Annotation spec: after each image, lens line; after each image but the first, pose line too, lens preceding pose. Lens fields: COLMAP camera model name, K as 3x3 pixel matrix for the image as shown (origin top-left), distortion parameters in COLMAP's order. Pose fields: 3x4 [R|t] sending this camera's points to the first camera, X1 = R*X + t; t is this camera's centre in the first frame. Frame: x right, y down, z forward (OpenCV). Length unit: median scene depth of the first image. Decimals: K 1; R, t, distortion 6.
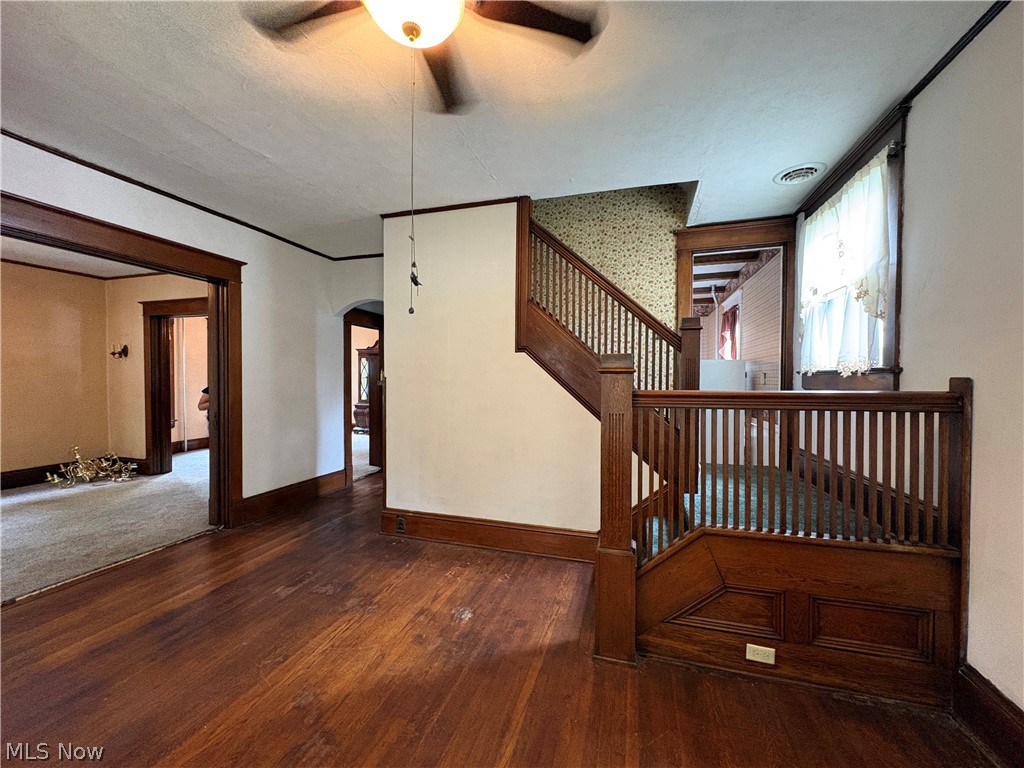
lens RADIAL K [[409.4, 0, 511.4], [0, 409.4, 382.8], [0, 0, 1]] dist [-0.002666, -0.000225]
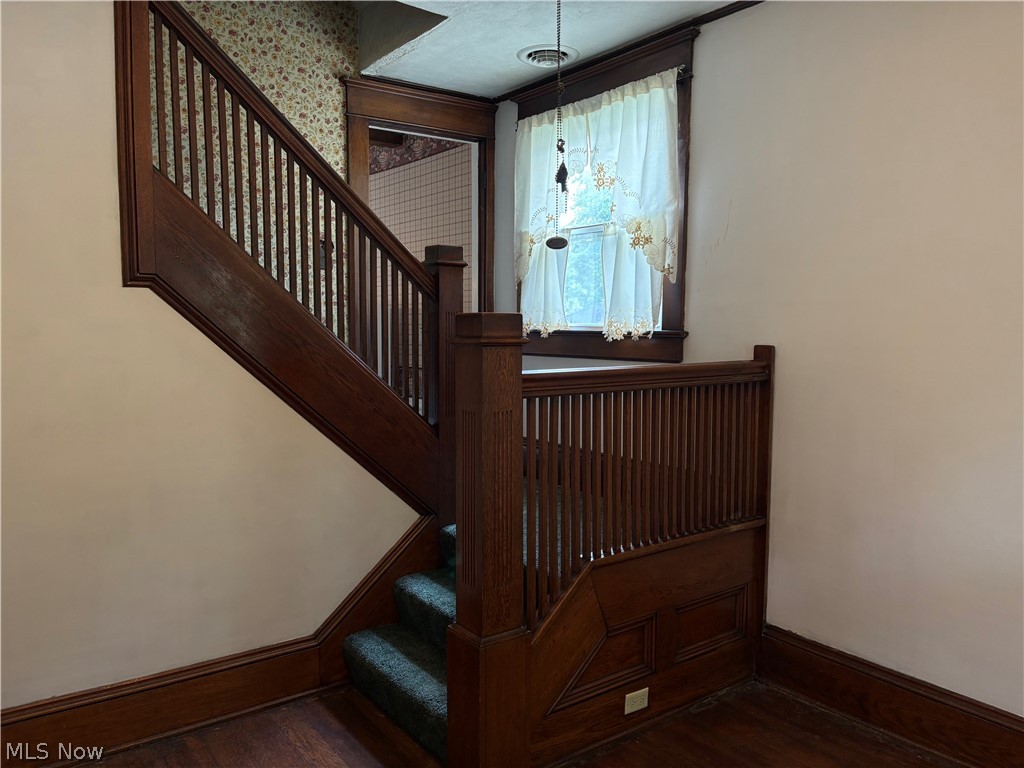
lens RADIAL K [[776.2, 0, 512.8], [0, 776.2, 384.7], [0, 0, 1]] dist [0.010320, 0.004832]
pose [[0.588289, -0.062090, 0.806264, -0.584252], [0.004556, 0.997287, 0.073476, -0.044332], [-0.808638, -0.039552, 0.586976, 0.284119]]
